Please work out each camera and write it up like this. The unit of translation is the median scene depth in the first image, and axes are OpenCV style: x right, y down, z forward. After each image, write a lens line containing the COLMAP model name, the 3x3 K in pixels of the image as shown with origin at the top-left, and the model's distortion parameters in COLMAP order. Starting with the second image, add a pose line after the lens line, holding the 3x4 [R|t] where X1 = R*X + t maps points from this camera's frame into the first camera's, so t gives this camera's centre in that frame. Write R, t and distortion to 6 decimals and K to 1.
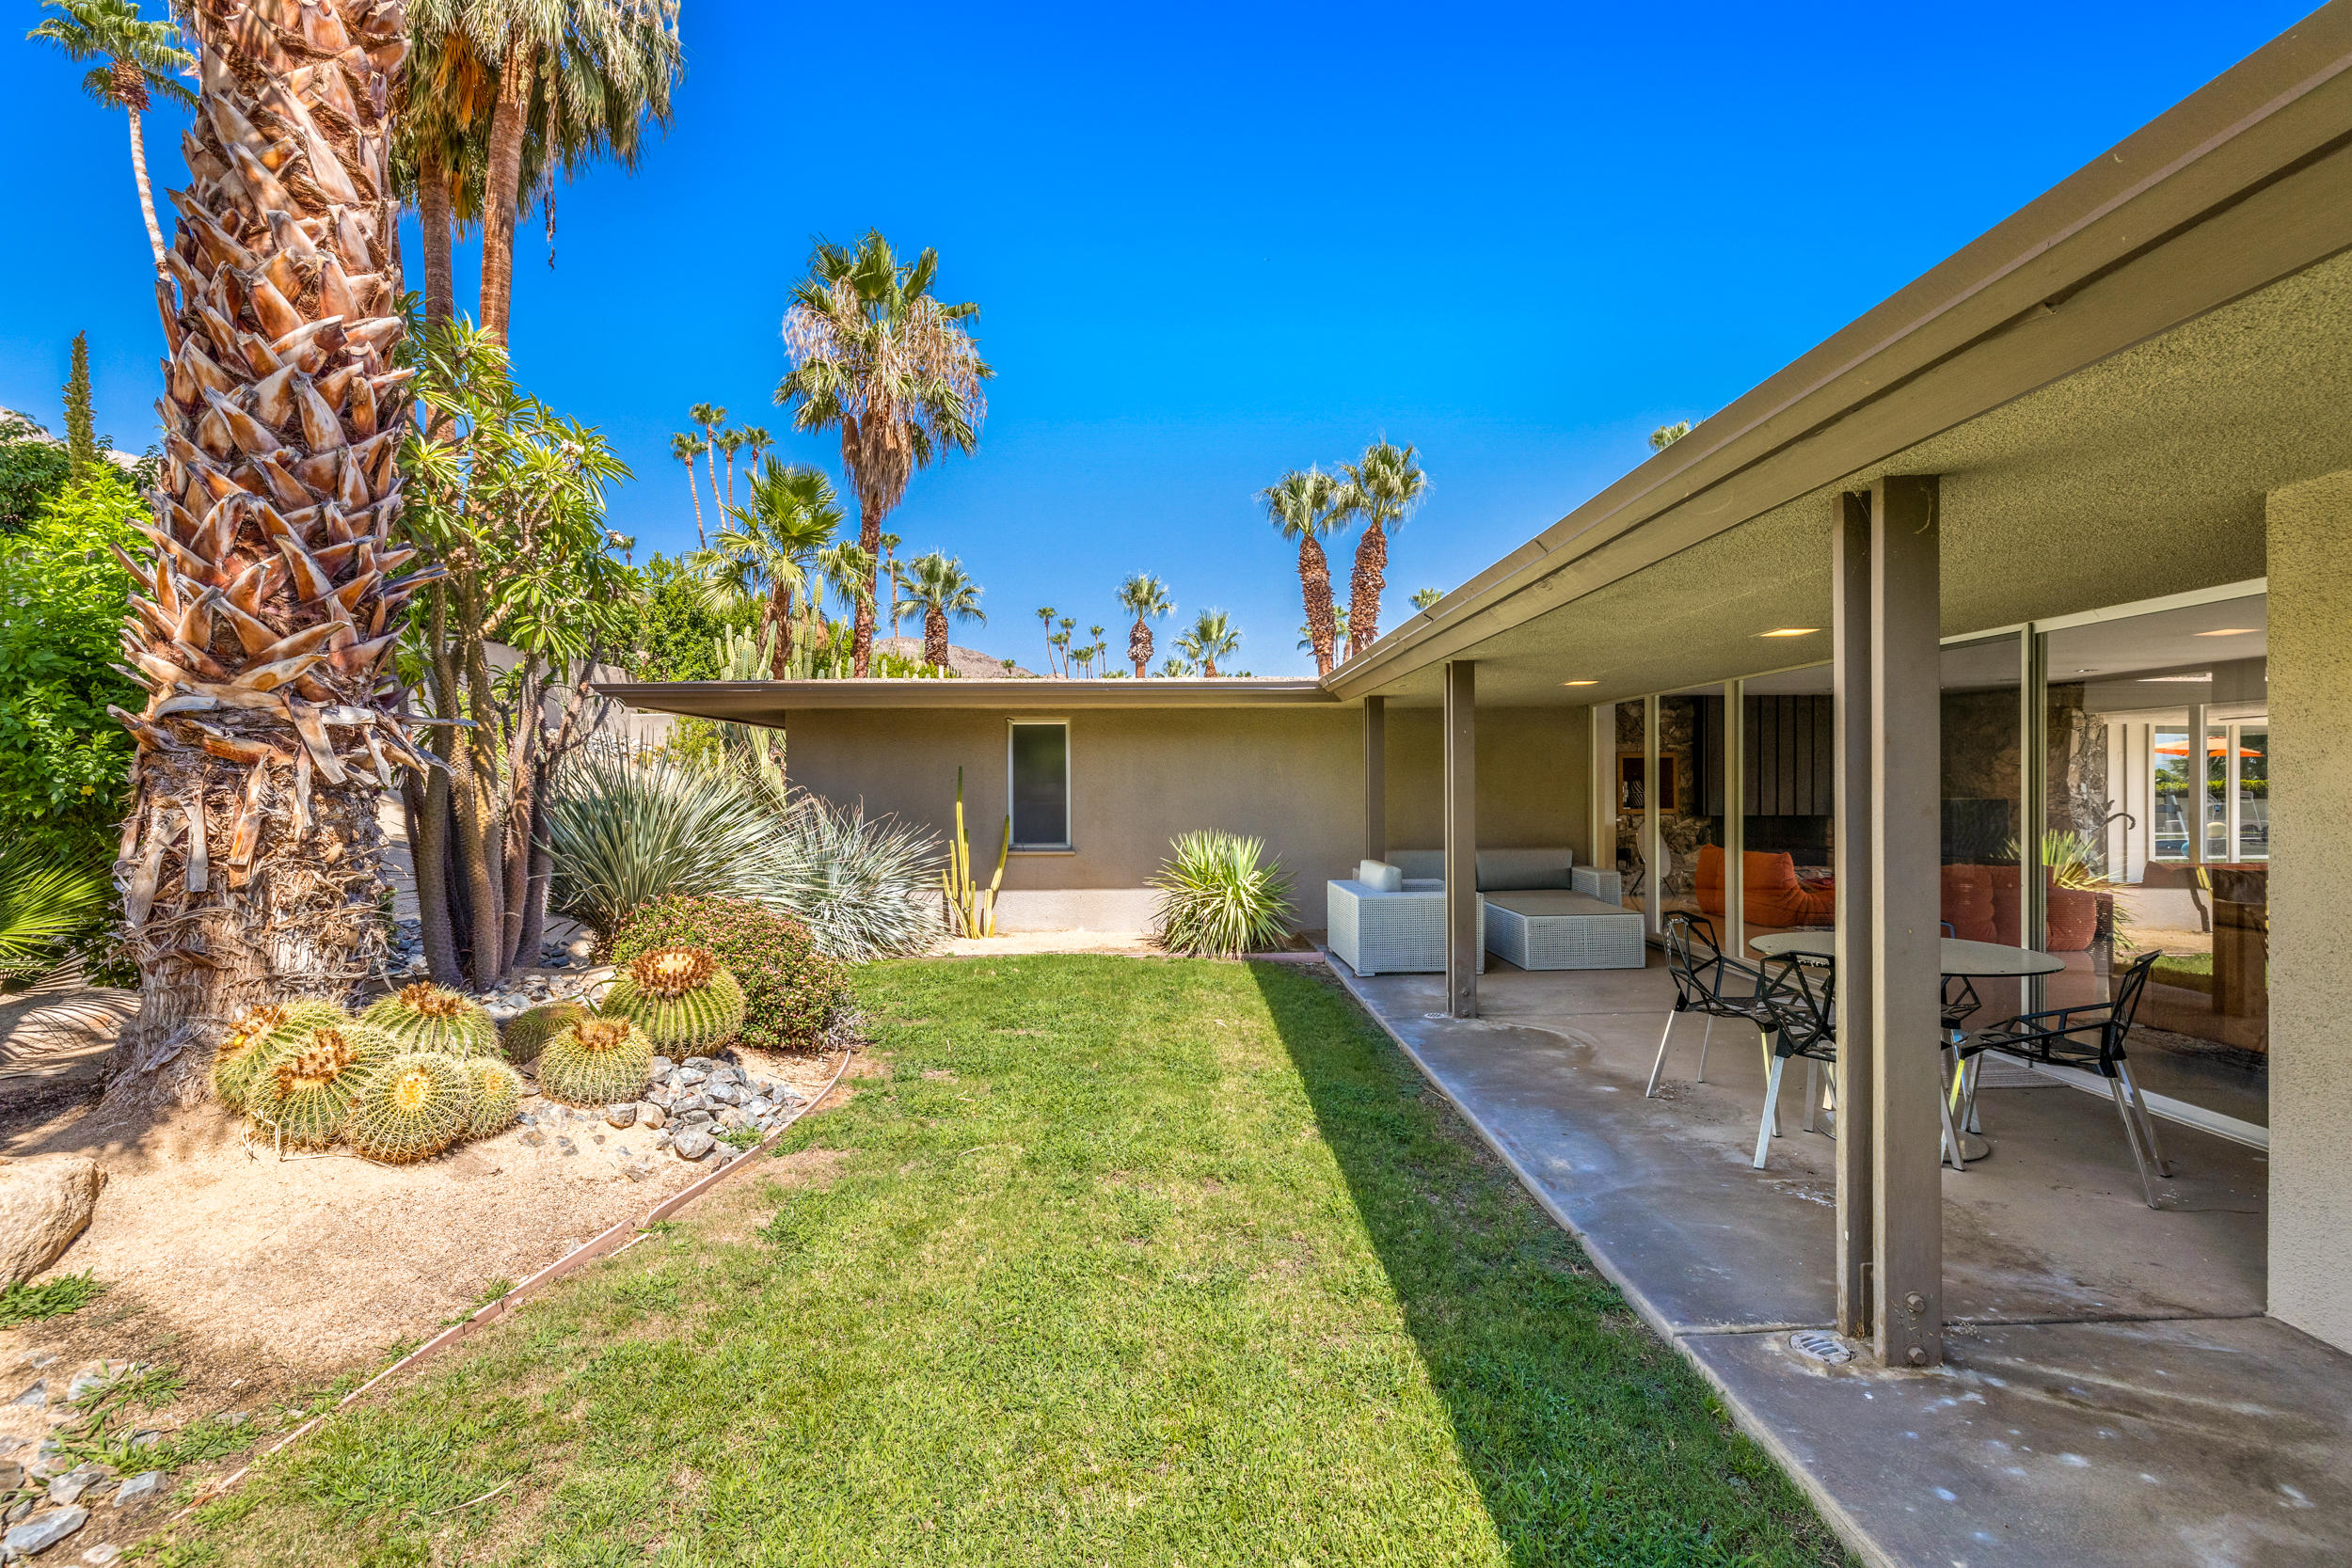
lens RADIAL K [[983.0, 0, 1176.0], [0, 983.0, 784.0], [0, 0, 1]] dist [0.001616, -0.000538]
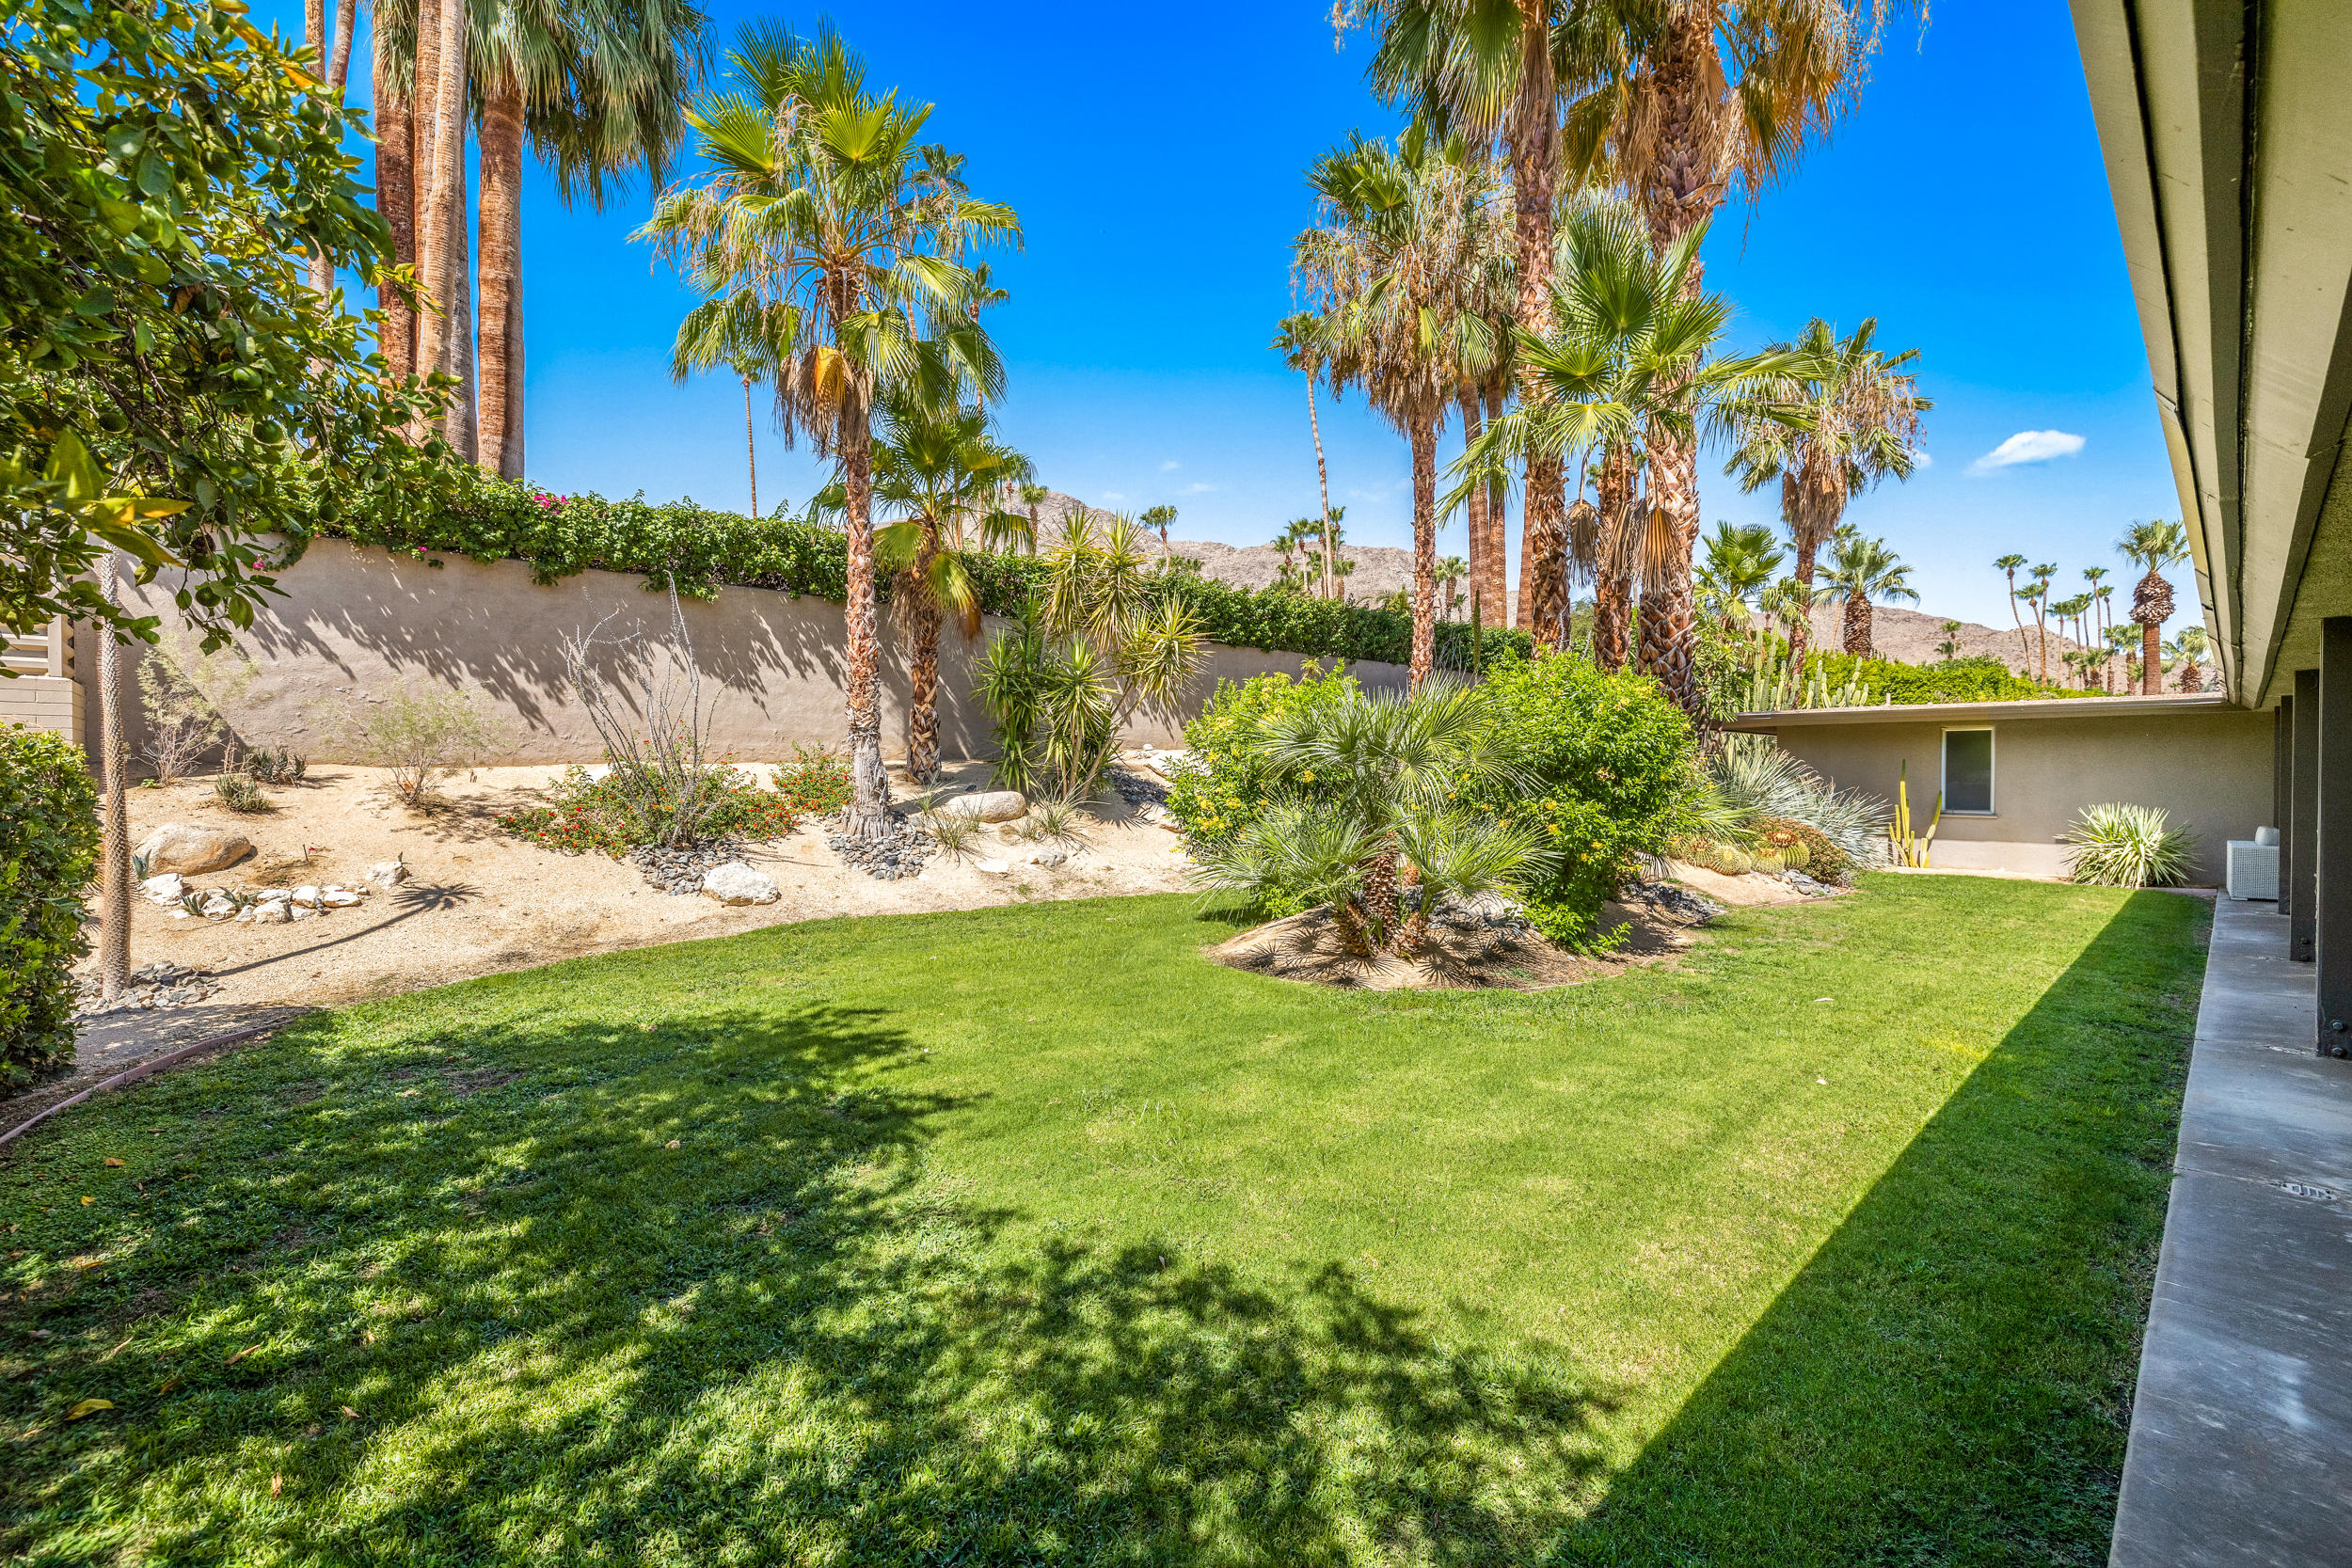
lens RADIAL K [[983.0, 0, 1176.0], [0, 983.0, 784.0], [0, 0, 1]] dist [0.001616, -0.000538]
pose [[0.671233, 0.013730, -0.741119, 0.084933], [-0.003593, 0.999877, 0.015269, 0.001055], [0.741238, -0.007586, 0.671200, -0.468848]]
